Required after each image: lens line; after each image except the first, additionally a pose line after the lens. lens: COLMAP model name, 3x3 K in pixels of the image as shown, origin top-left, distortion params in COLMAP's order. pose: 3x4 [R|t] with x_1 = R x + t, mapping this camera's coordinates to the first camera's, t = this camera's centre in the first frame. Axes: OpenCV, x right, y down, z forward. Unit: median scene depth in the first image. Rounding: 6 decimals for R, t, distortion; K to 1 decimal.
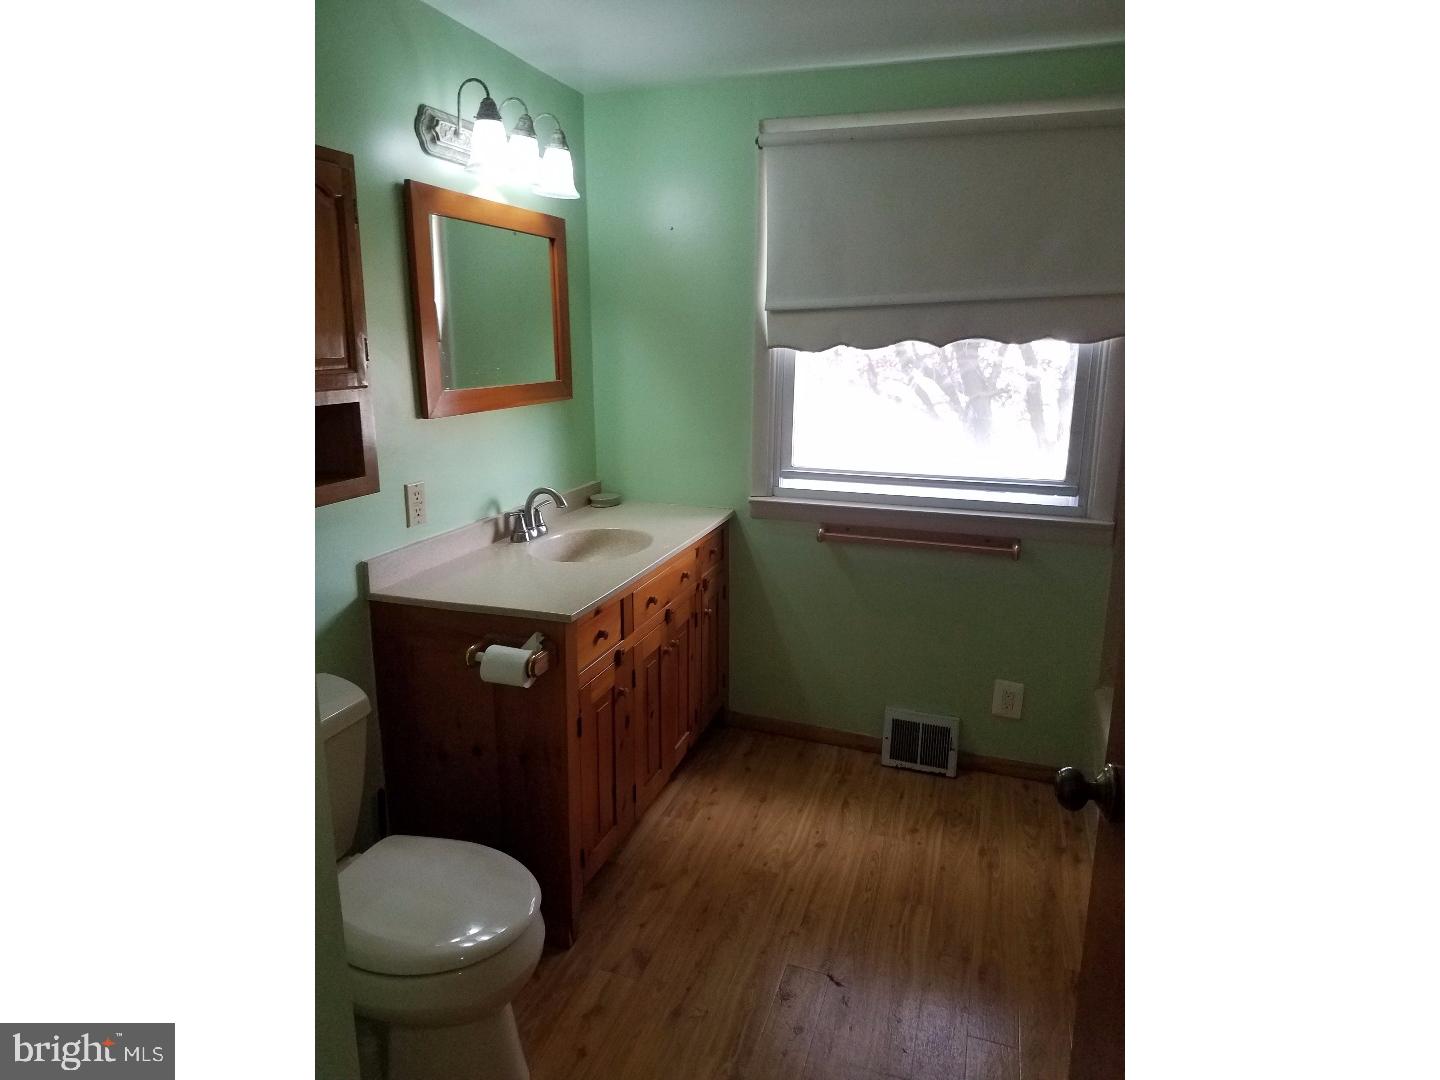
lens RADIAL K [[839.9, 0, 724.5], [0, 839.9, 533.6], [0, 0, 1]] dist [0.066860, -0.060105]
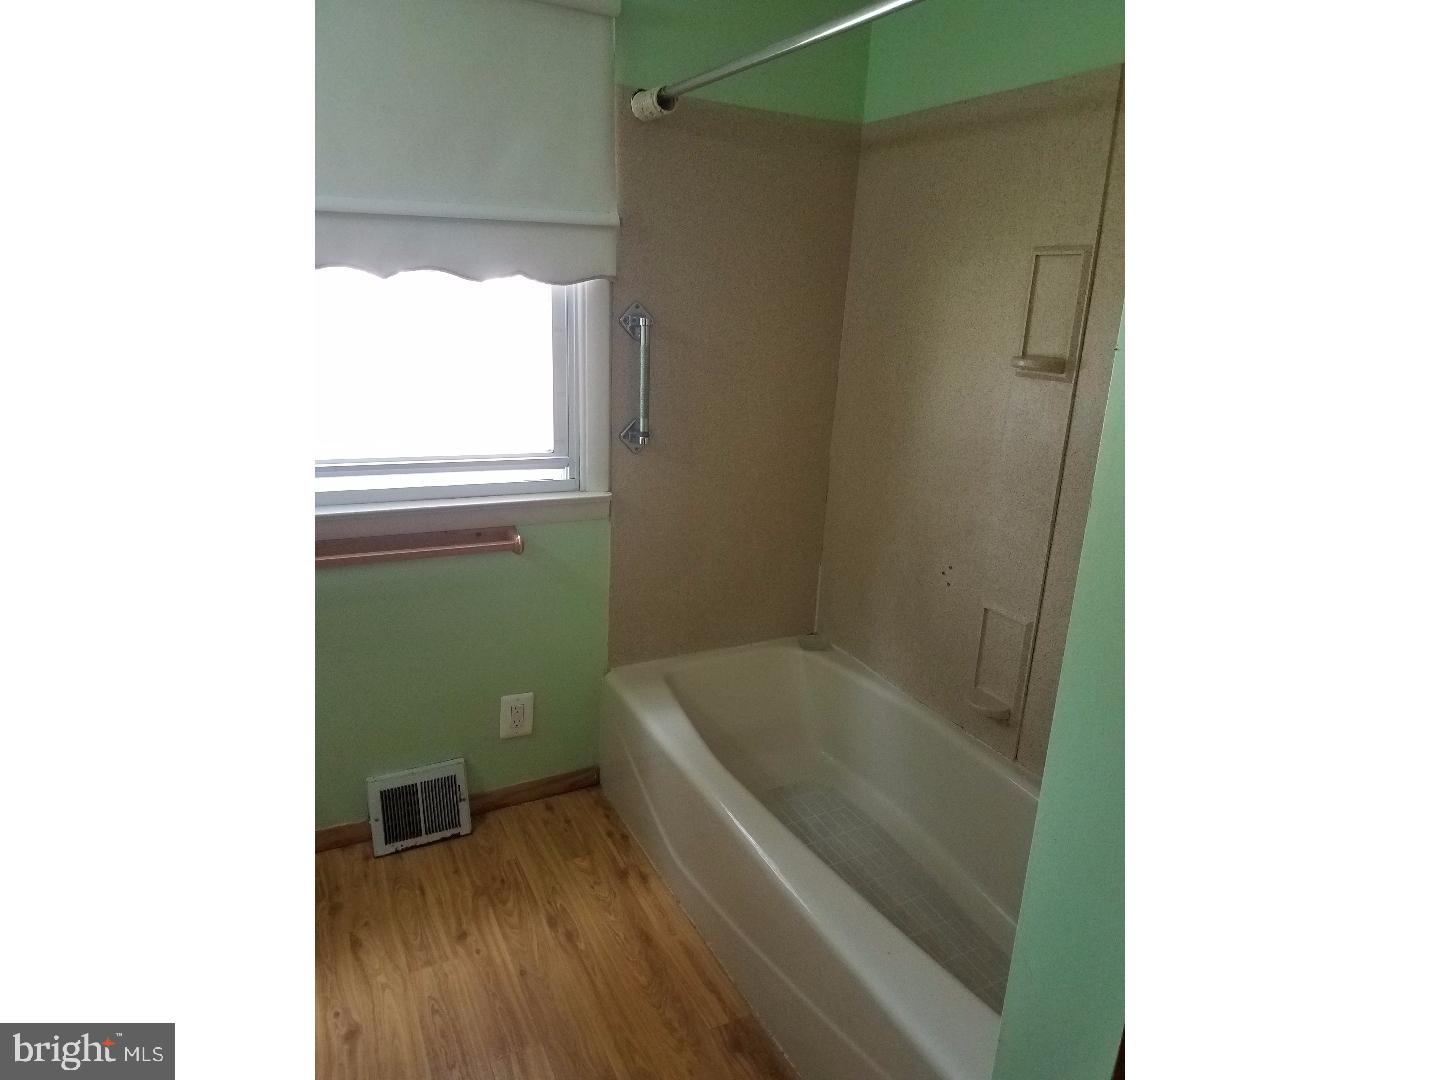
lens RADIAL K [[839.9, 0, 724.5], [0, 839.9, 533.6], [0, 0, 1]] dist [0.066860, -0.060105]
pose [[0.692596, -0.165045, 0.702190, -0.083911], [0.109851, 0.986250, 0.123462, -0.066428], [-0.712912, -0.008373, 0.701204, 0.293635]]
